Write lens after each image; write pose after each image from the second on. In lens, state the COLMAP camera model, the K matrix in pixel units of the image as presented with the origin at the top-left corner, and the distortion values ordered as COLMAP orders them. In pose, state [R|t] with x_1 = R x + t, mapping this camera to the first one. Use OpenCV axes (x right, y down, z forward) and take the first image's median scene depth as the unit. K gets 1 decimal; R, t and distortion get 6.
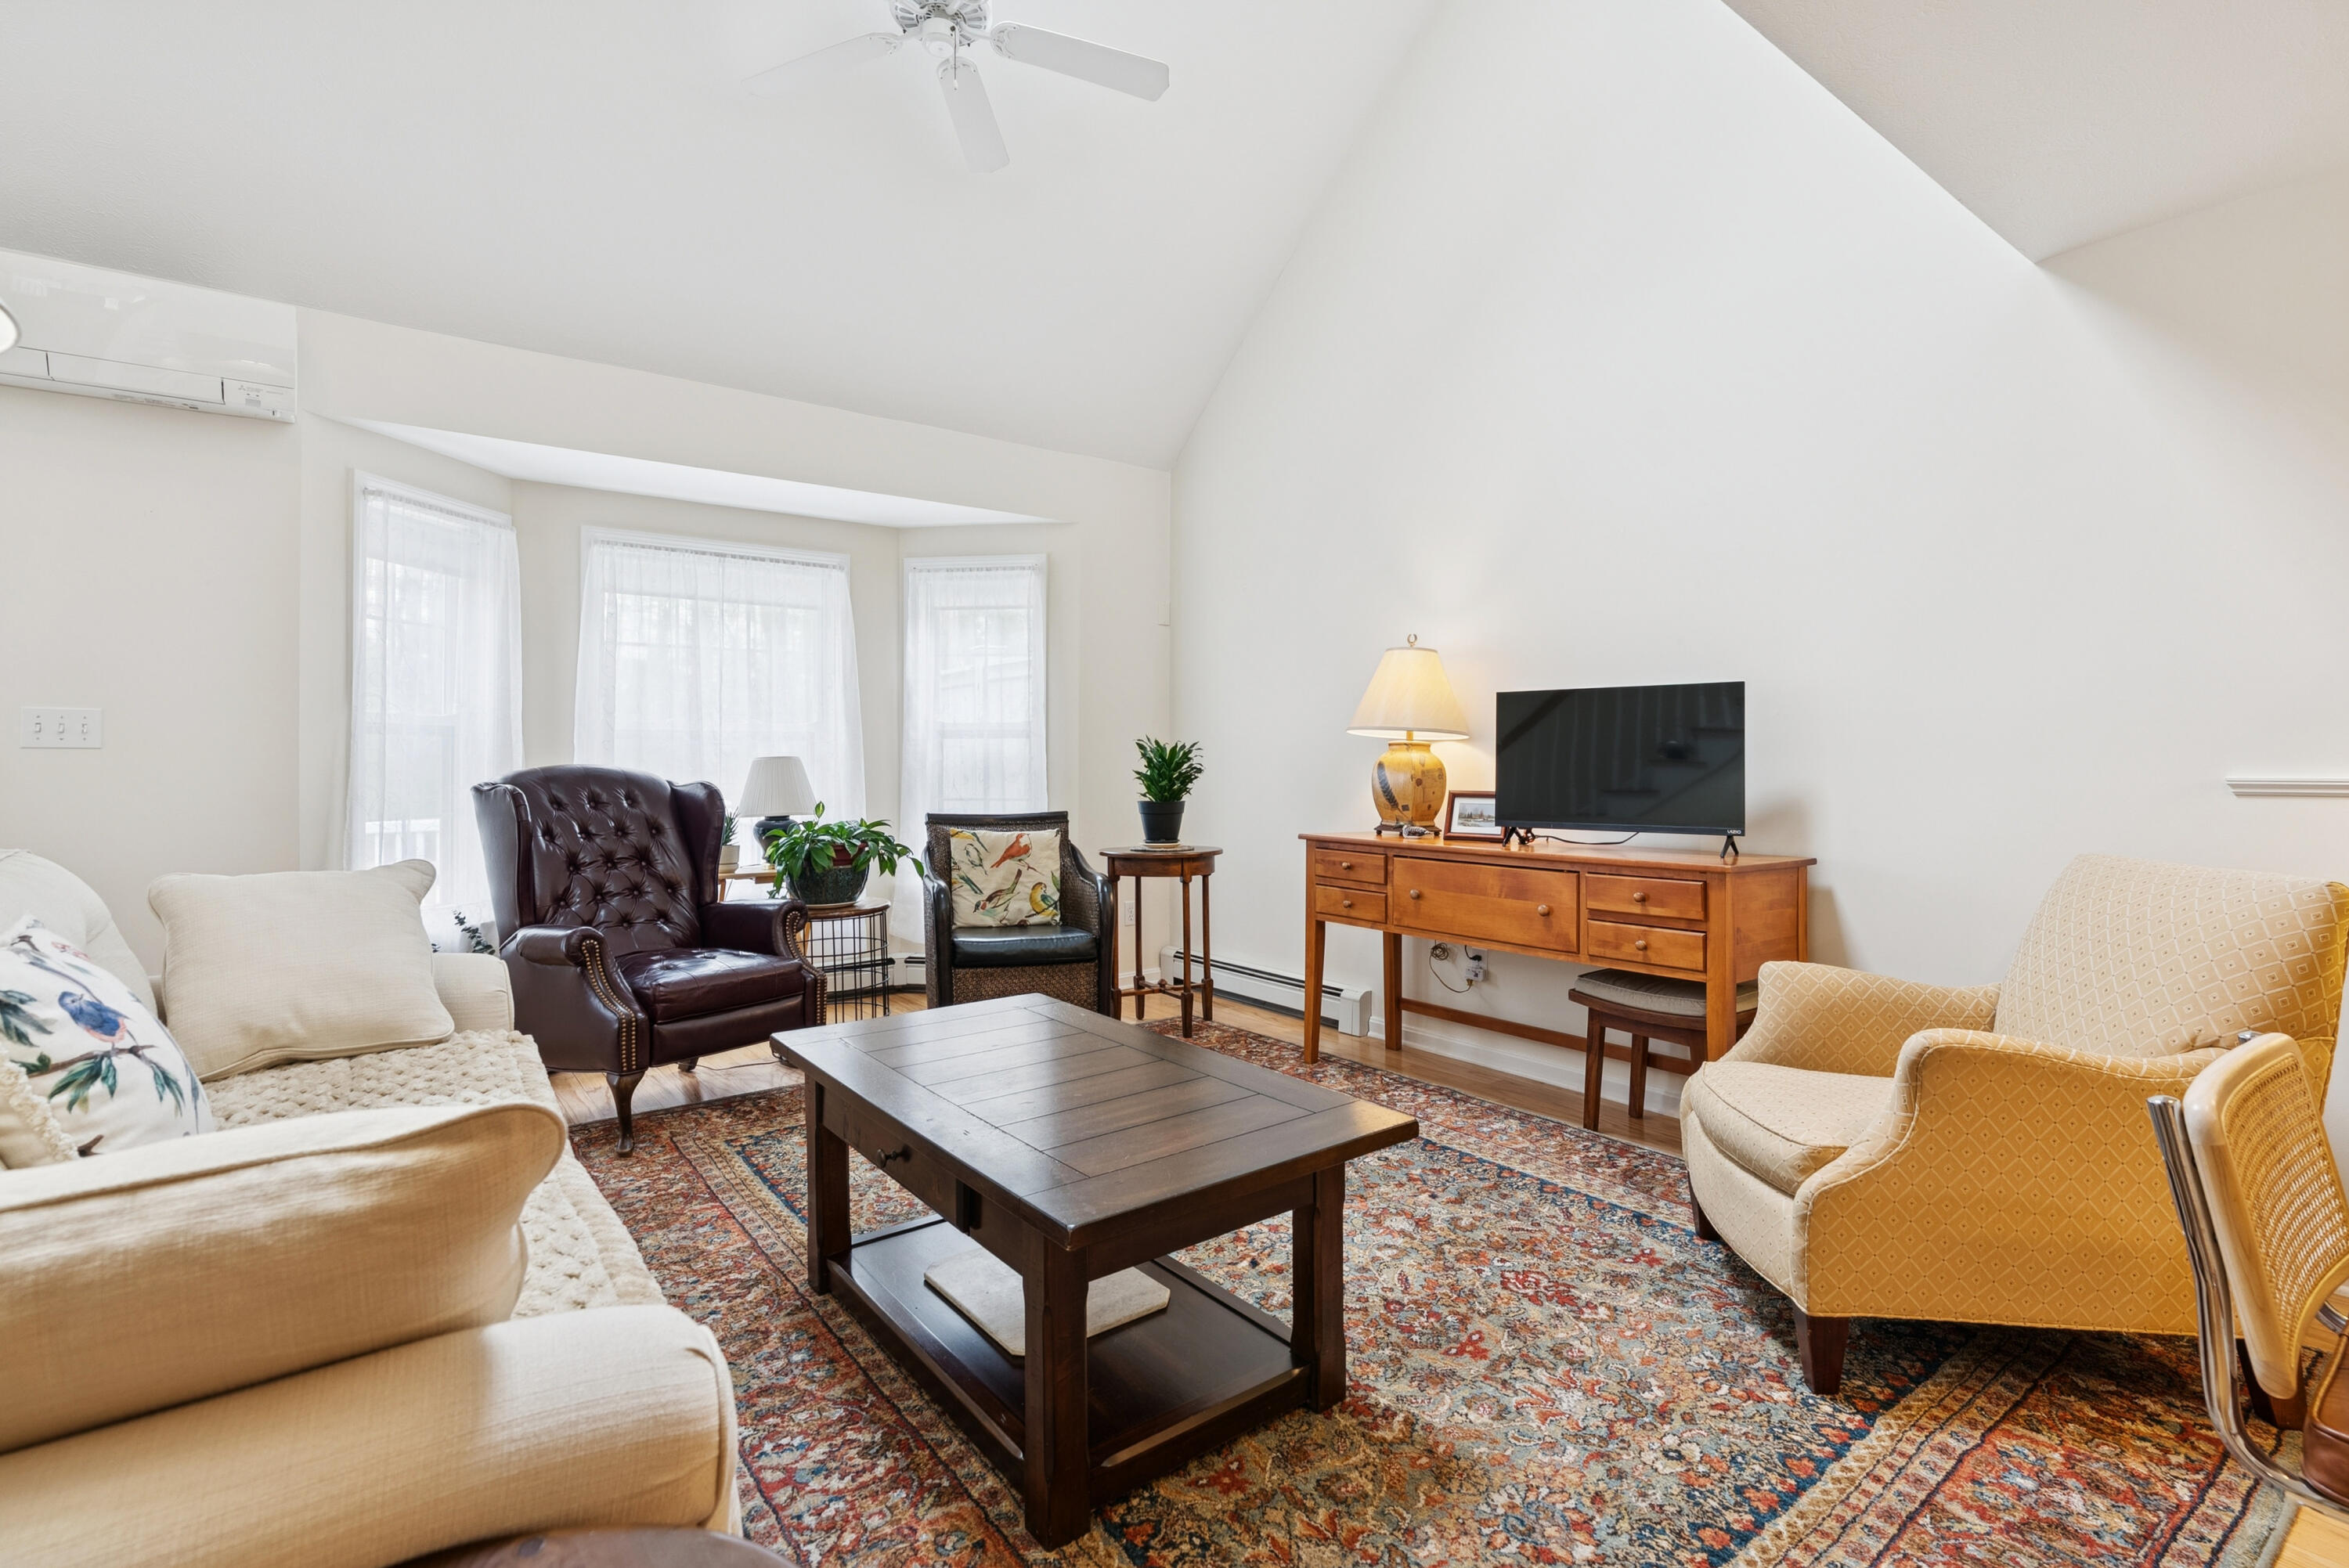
lens RADIAL K [[1076.4, 0, 1182.5], [0, 1076.4, 776.4], [0, 0, 1]] dist [-0.003432, 0.000881]
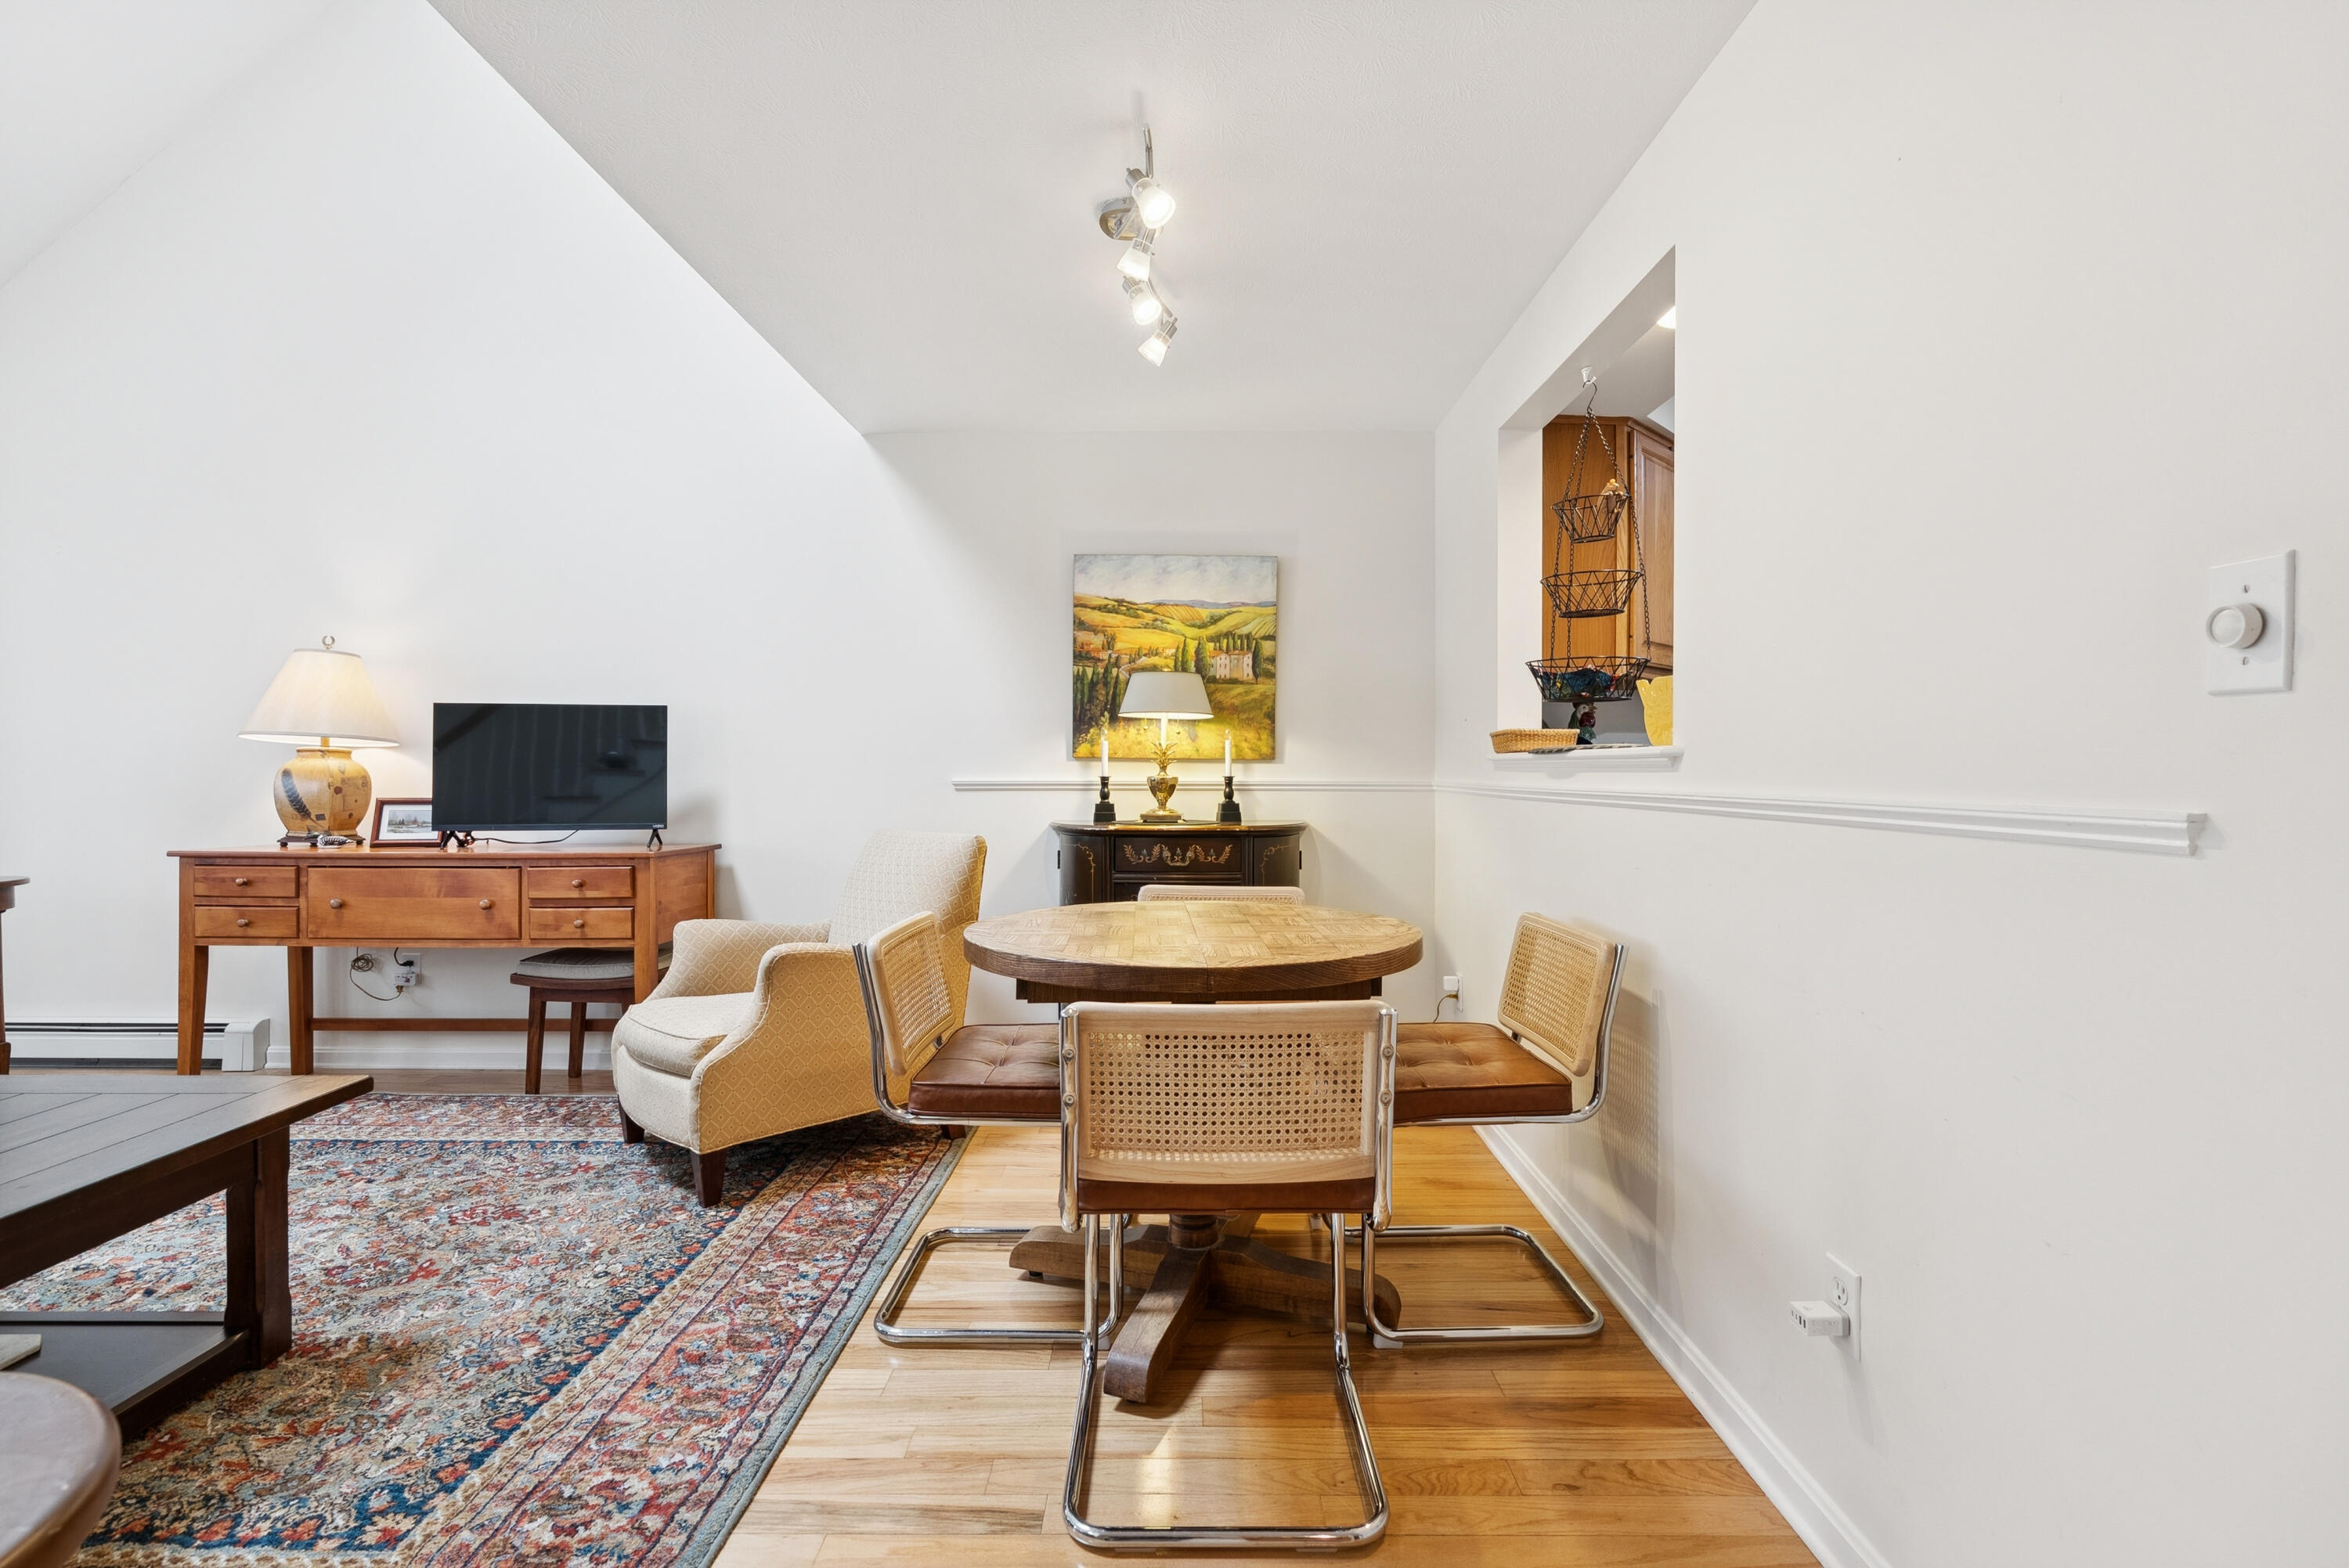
lens RADIAL K [[1076.4, 0, 1185.1], [0, 1076.4, 769.3], [0, 0, 1]] dist [-0.003432, 0.000881]
pose [[0.612459, 0.004166, 0.790491, -0.121530], [0.008674, 0.999891, -0.011989, 0.007694], [-0.790454, 0.014199, 0.612356, -0.305915]]
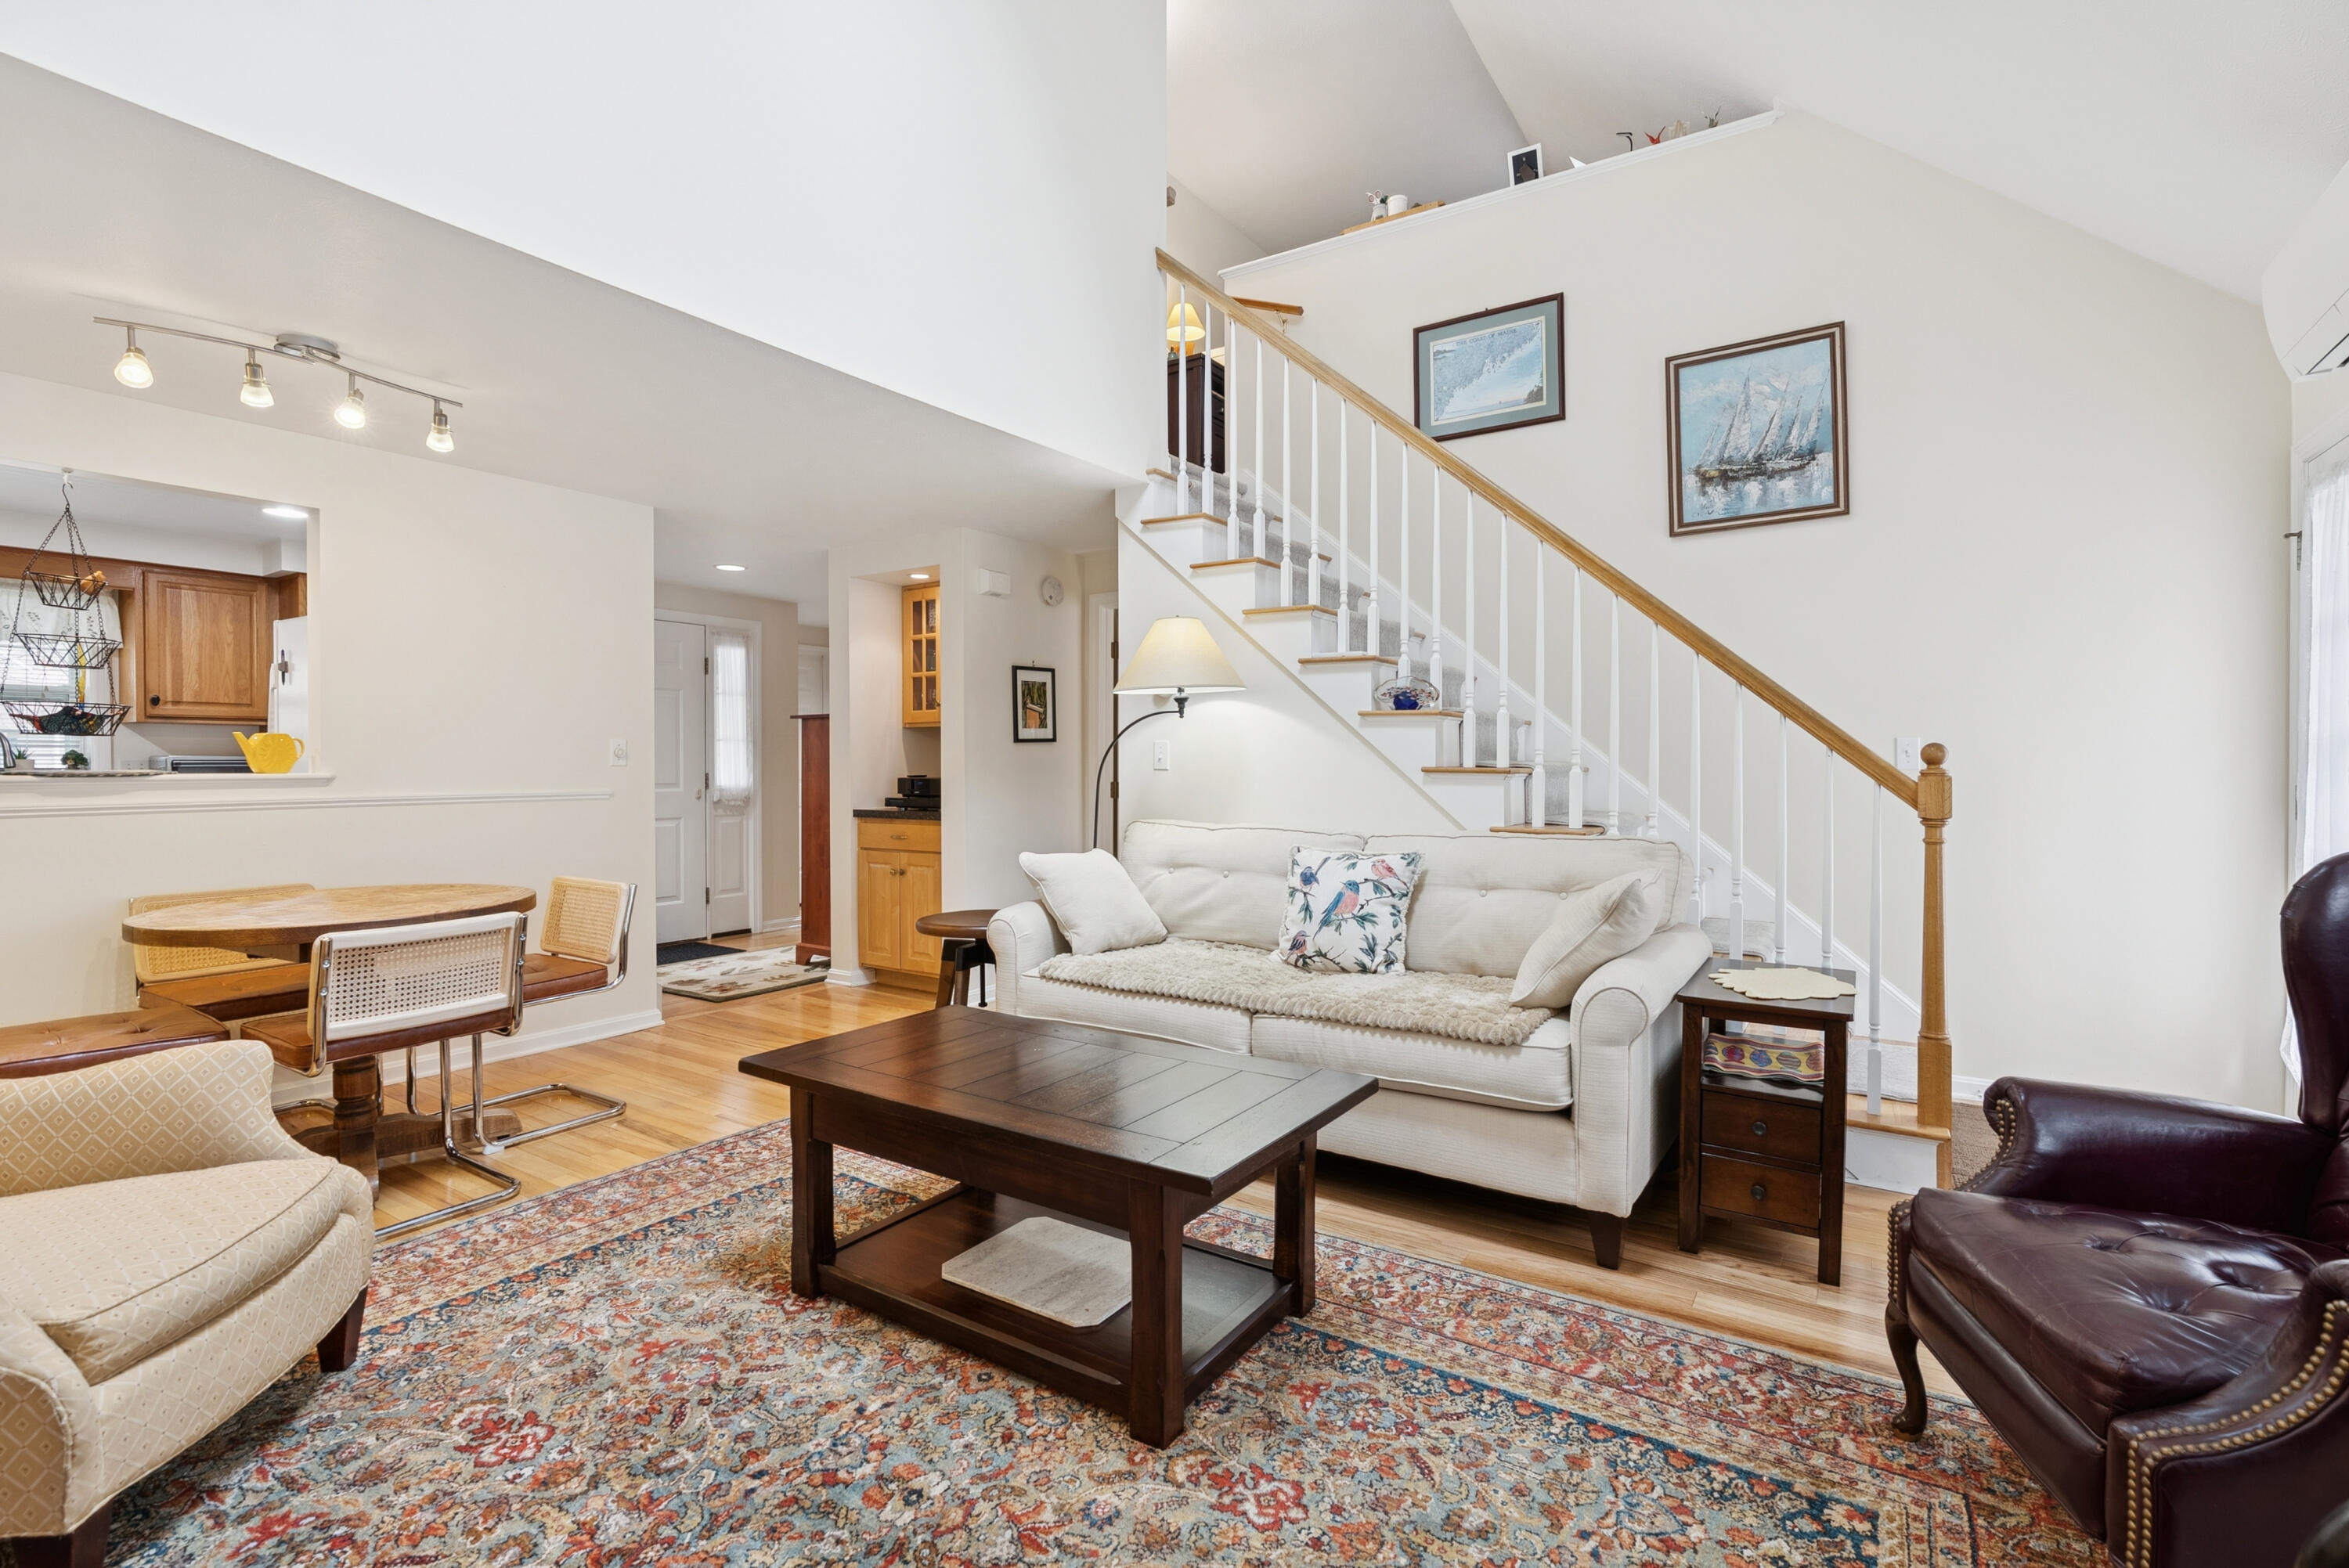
lens RADIAL K [[1076.4, 0, 1168.9], [0, 1076.4, 773.4], [0, 0, 1]] dist [-0.003432, 0.000881]
pose [[-0.946630, 0.009653, -0.322177, 0.100622], [0.001292, 0.999657, 0.026155, -0.056783], [0.322319, 0.024343, -0.946318, 1.792217]]
